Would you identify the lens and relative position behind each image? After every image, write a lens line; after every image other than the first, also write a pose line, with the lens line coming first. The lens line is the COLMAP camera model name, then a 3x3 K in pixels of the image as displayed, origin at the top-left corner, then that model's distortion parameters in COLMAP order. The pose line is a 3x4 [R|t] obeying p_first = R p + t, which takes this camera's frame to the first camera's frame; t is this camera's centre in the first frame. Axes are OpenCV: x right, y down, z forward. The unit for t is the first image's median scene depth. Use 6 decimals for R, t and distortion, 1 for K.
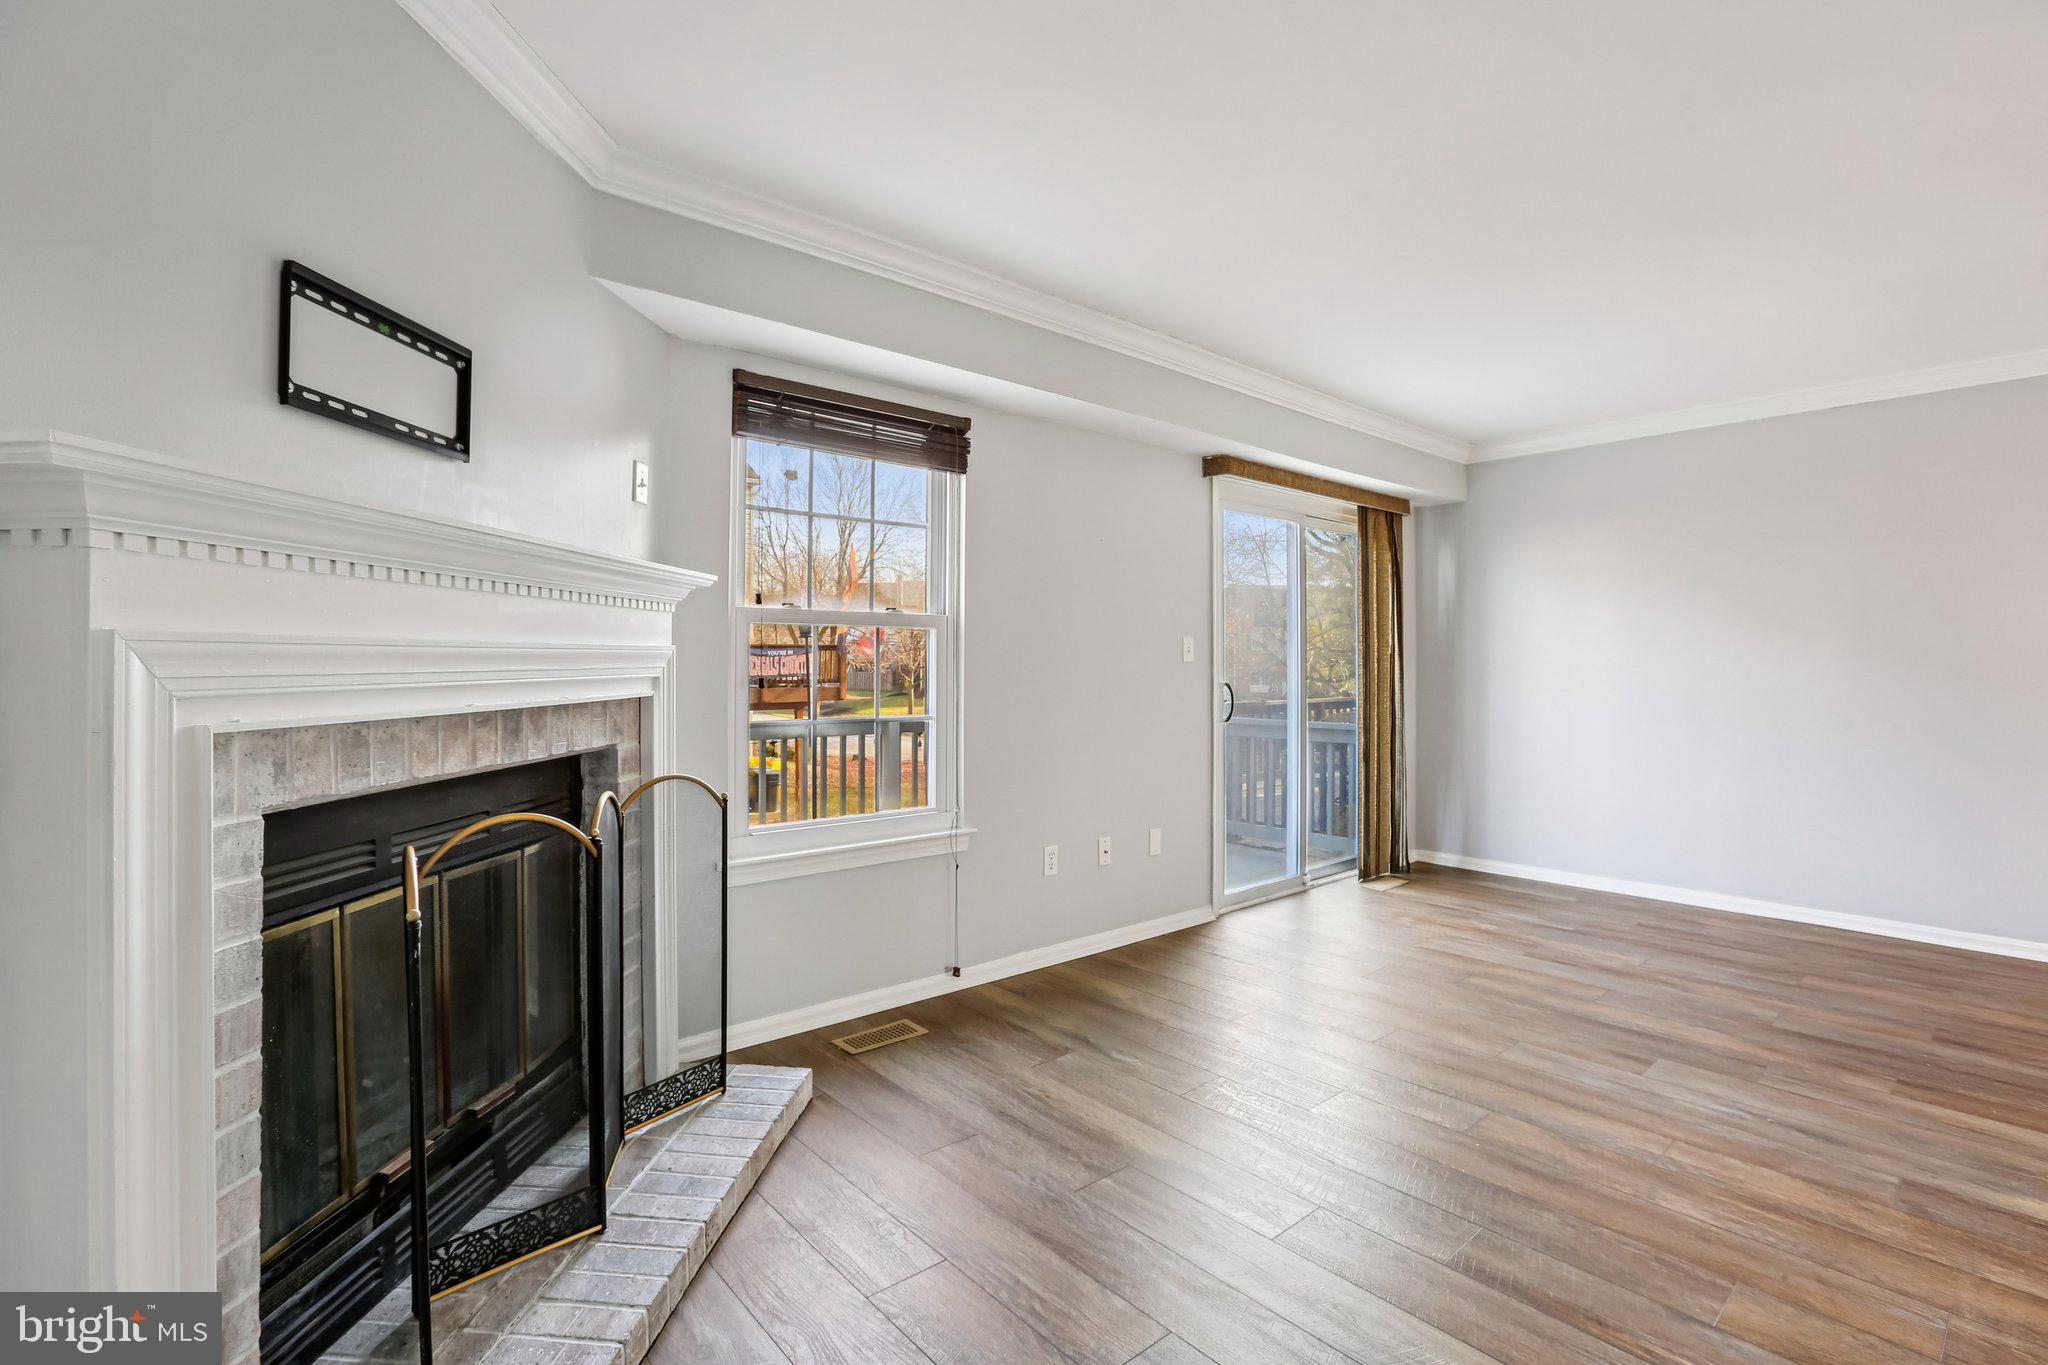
lens RADIAL K [[951.3, 0, 1025.0], [0, 951.3, 662.8], [0, 0, 1]] dist [-0.036478, 0.007317]
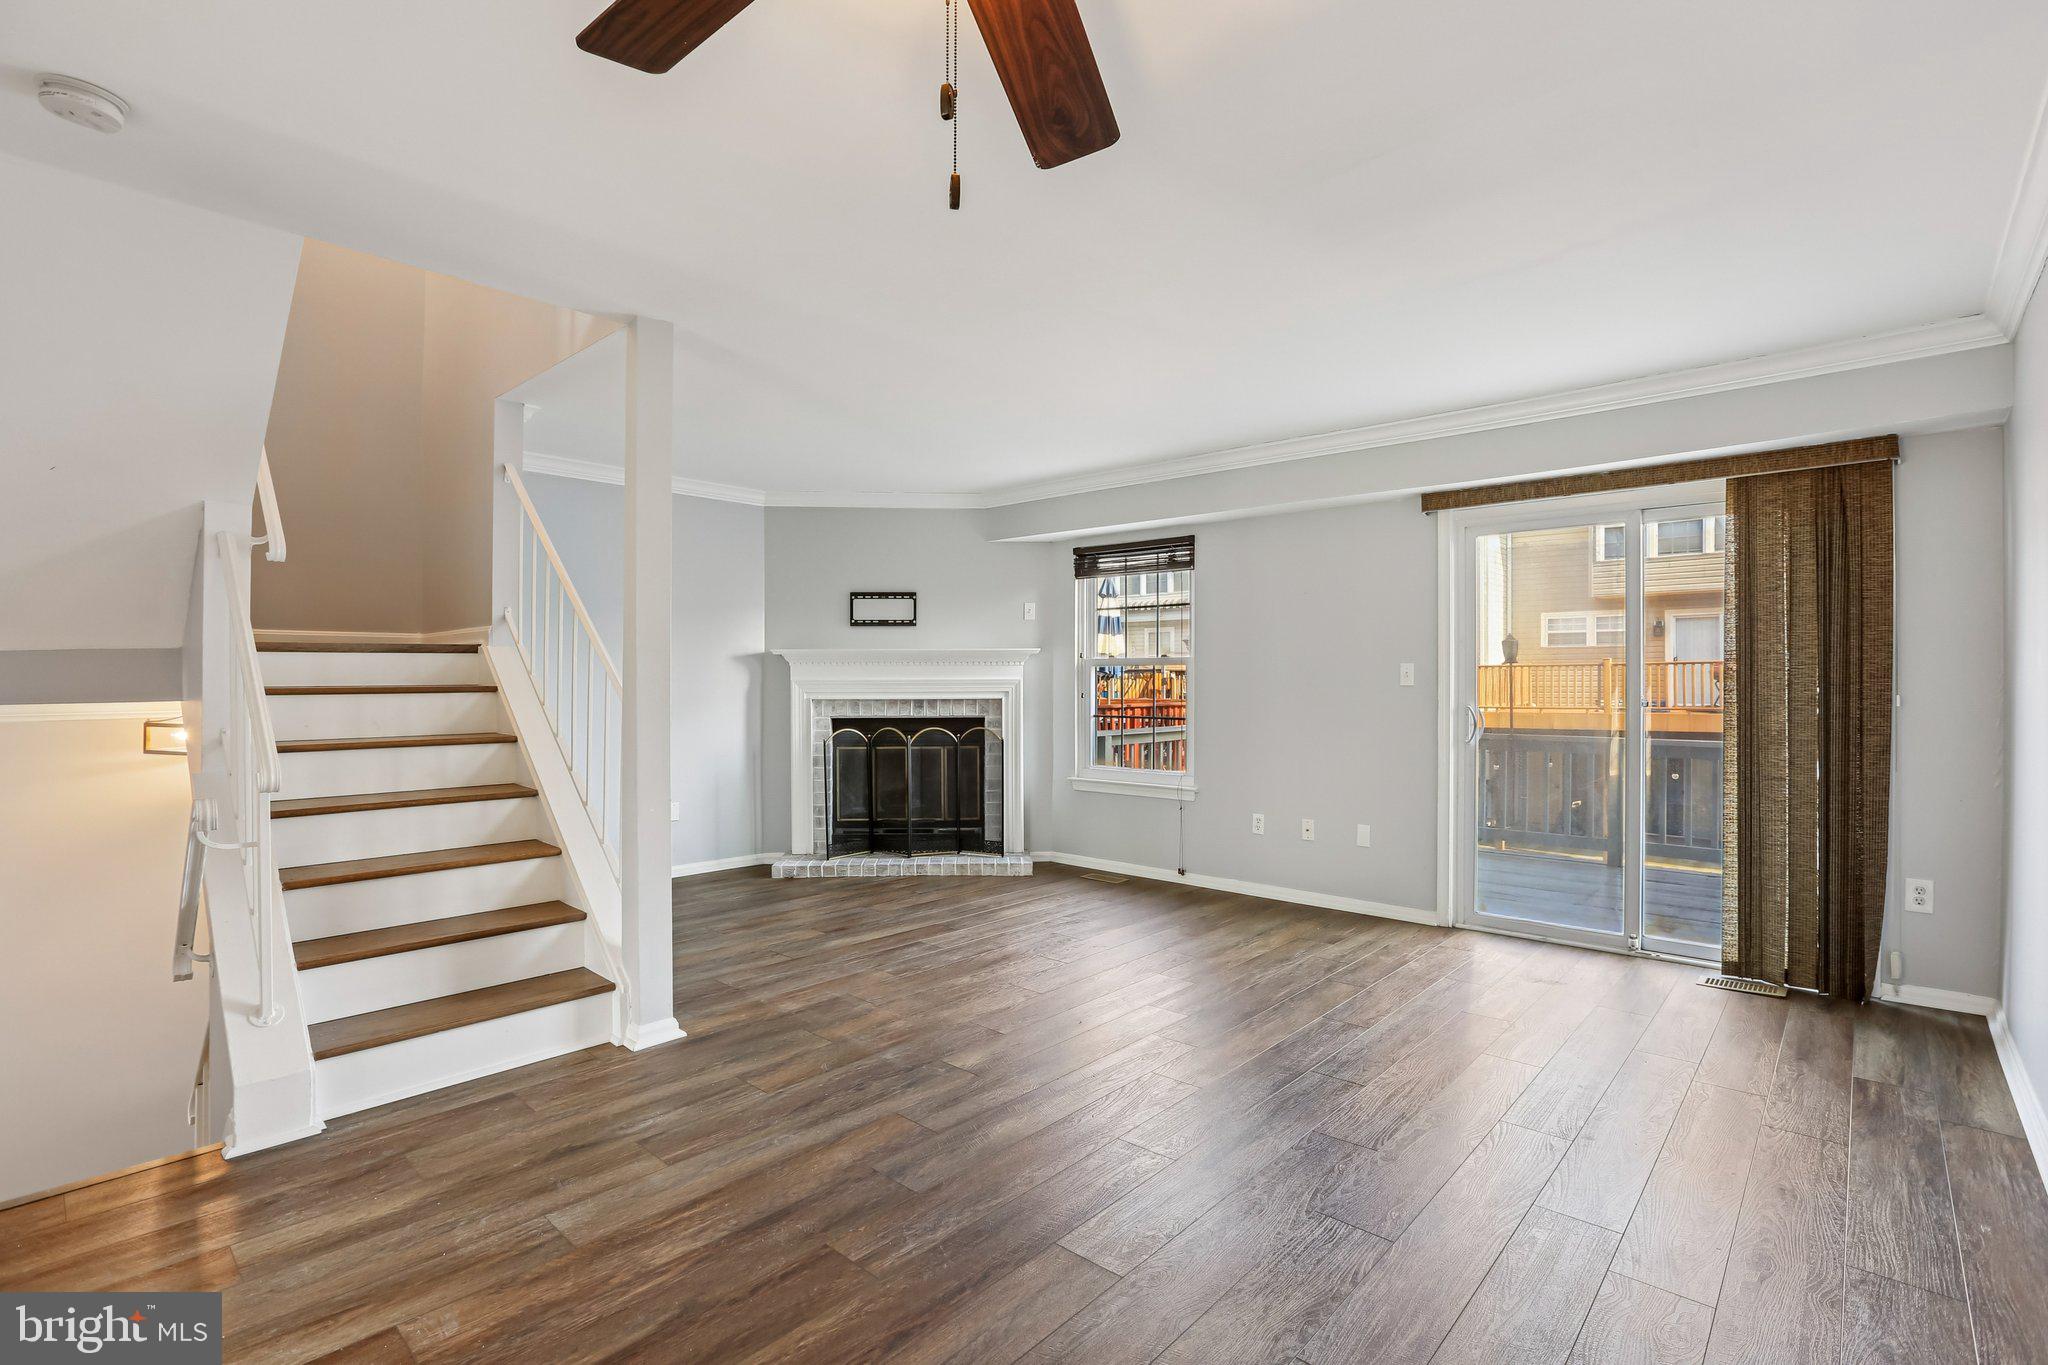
lens RADIAL K [[951.3, 0, 1021.3], [0, 951.3, 692.9], [0, 0, 1]] dist [-0.036478, 0.007317]
pose [[0.119083, 0.009652, -0.992837, 1.825479], [0.000890, 0.999951, 0.009828, -0.004482], [0.992884, -0.002054, 0.119068, 0.622454]]
